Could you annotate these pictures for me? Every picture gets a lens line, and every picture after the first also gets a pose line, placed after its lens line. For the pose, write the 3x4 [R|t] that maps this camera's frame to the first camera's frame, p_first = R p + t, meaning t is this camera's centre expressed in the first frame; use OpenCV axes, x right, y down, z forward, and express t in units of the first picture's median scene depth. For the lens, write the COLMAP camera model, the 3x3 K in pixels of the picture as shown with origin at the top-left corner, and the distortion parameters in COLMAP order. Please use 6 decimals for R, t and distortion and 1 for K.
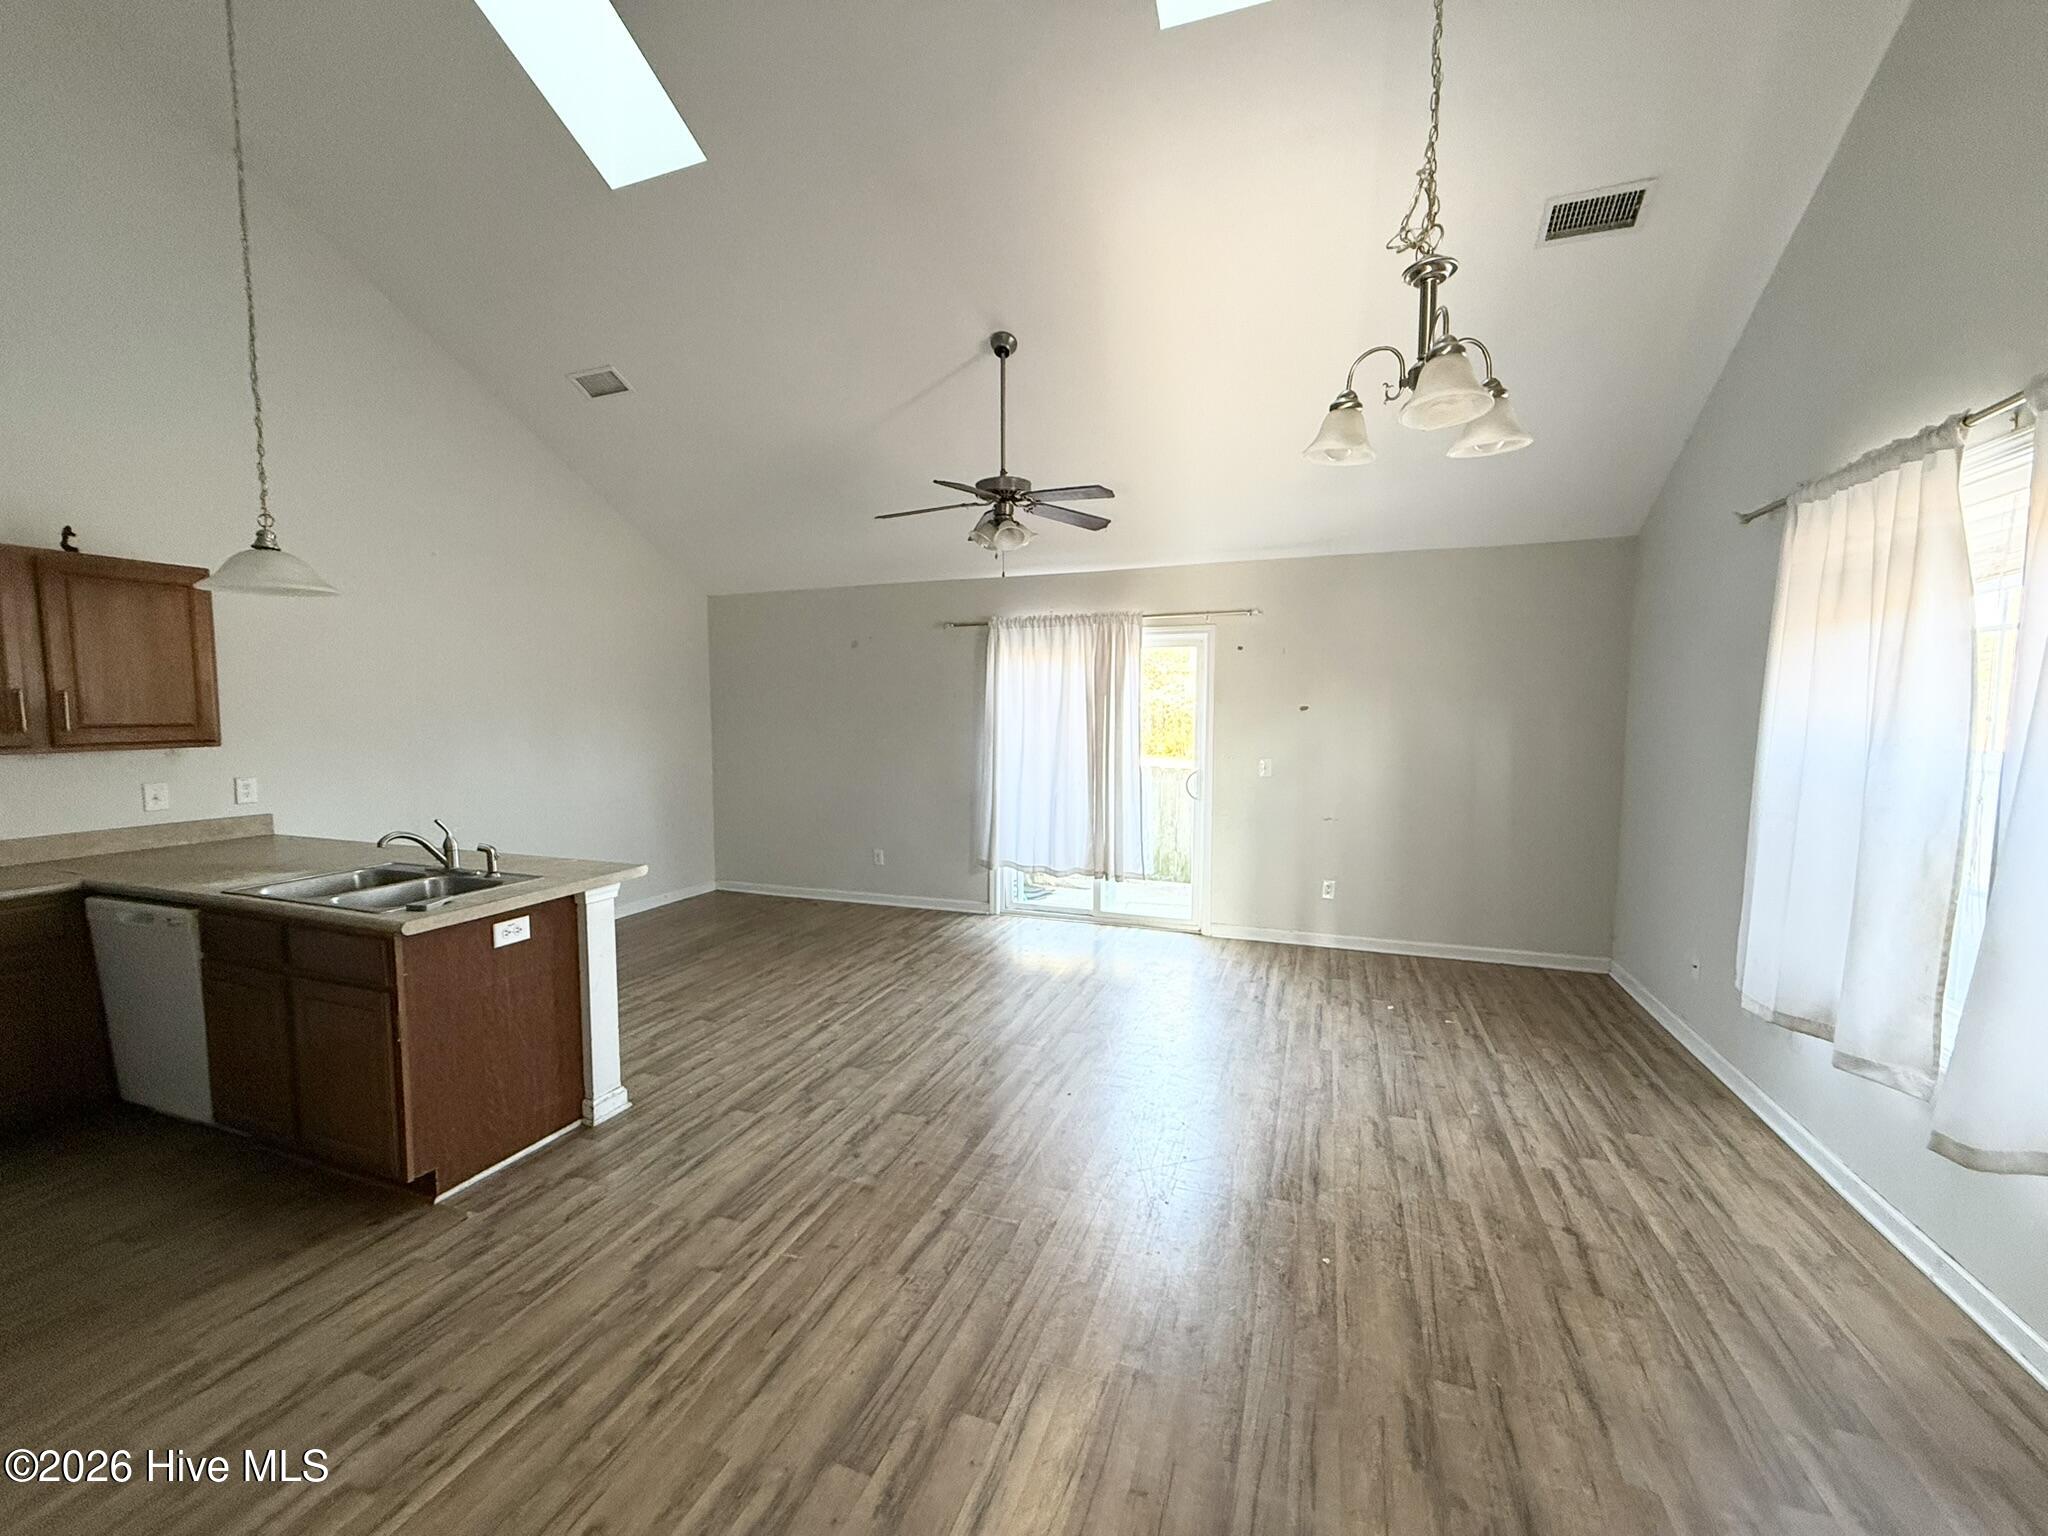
lens RADIAL K [[815.6, 0, 1020.7], [0, 815.6, 771.4], [0, 0, 1]] dist [0.001187, -0.000451]
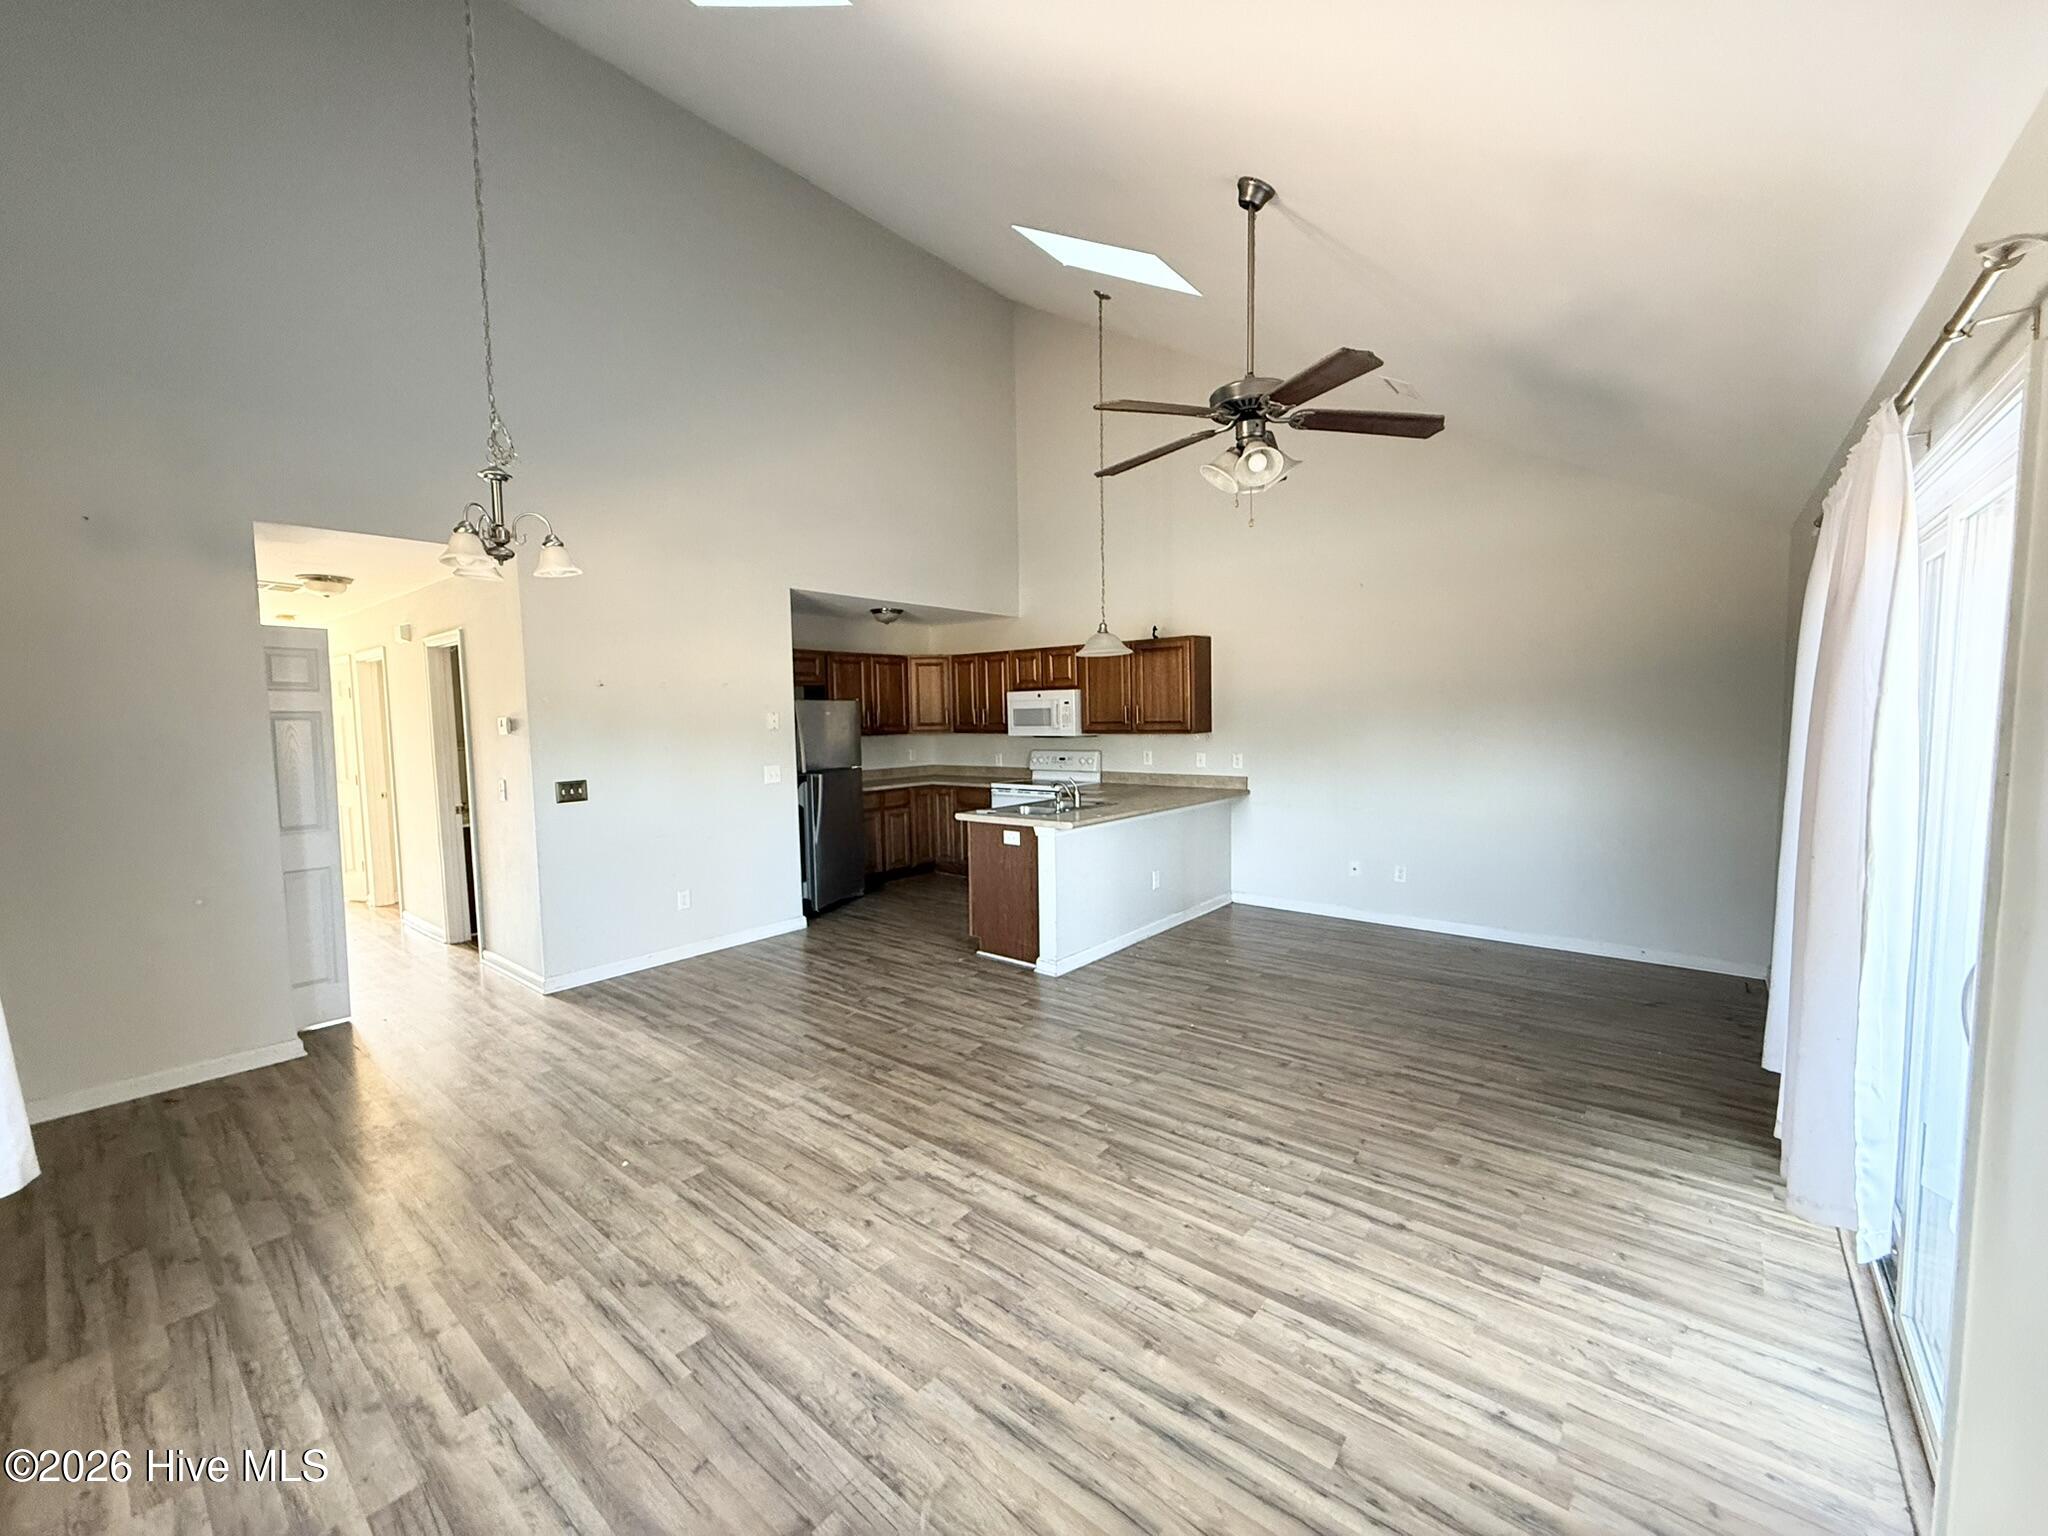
lens RADIAL K [[815.6, 0, 1020.7], [0, 815.6, 771.4], [0, 0, 1]] dist [0.001187, -0.000451]
pose [[-0.325548, 0.071893, -0.942788, 0.964555], [-0.057260, 0.993776, 0.095553, -0.113810], [0.943790, 0.085091, -0.319406, 1.410242]]
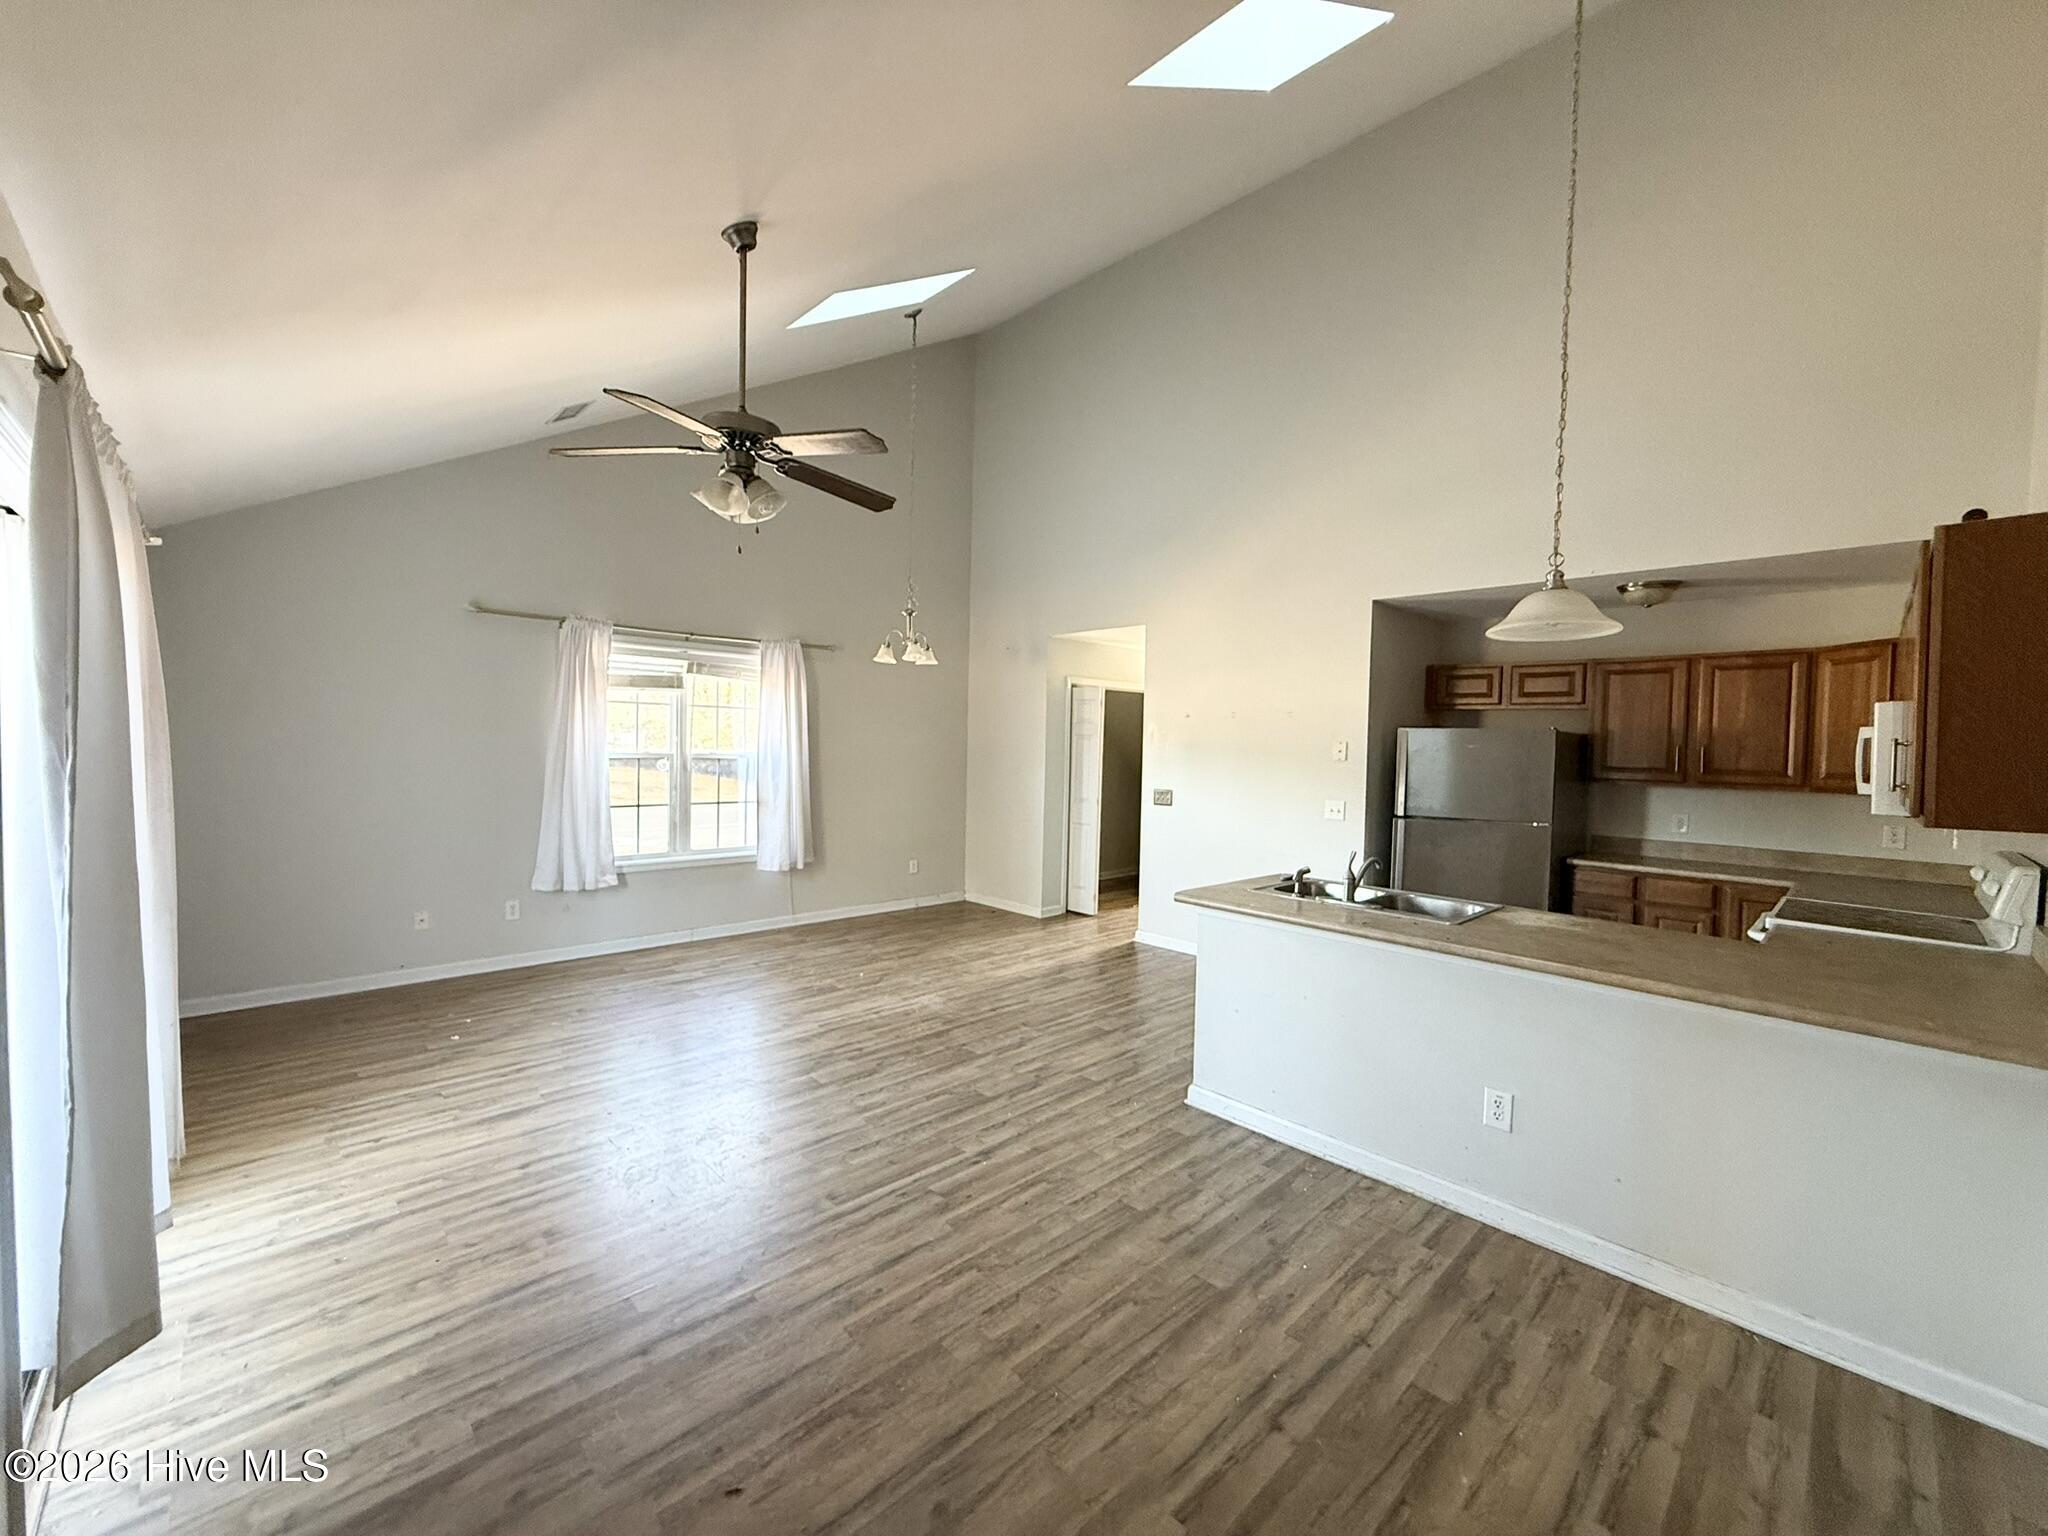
lens RADIAL K [[815.1, 0, 1020.4], [0, 815.1, 772.2], [0, 0, 1]] dist [0.000658, -0.000241]
pose [[-0.901355, -0.037138, 0.431485, -0.750680], [0.009914, 0.994286, 0.106288, -0.161776], [-0.432967, 0.100081, -0.895837, 2.081135]]
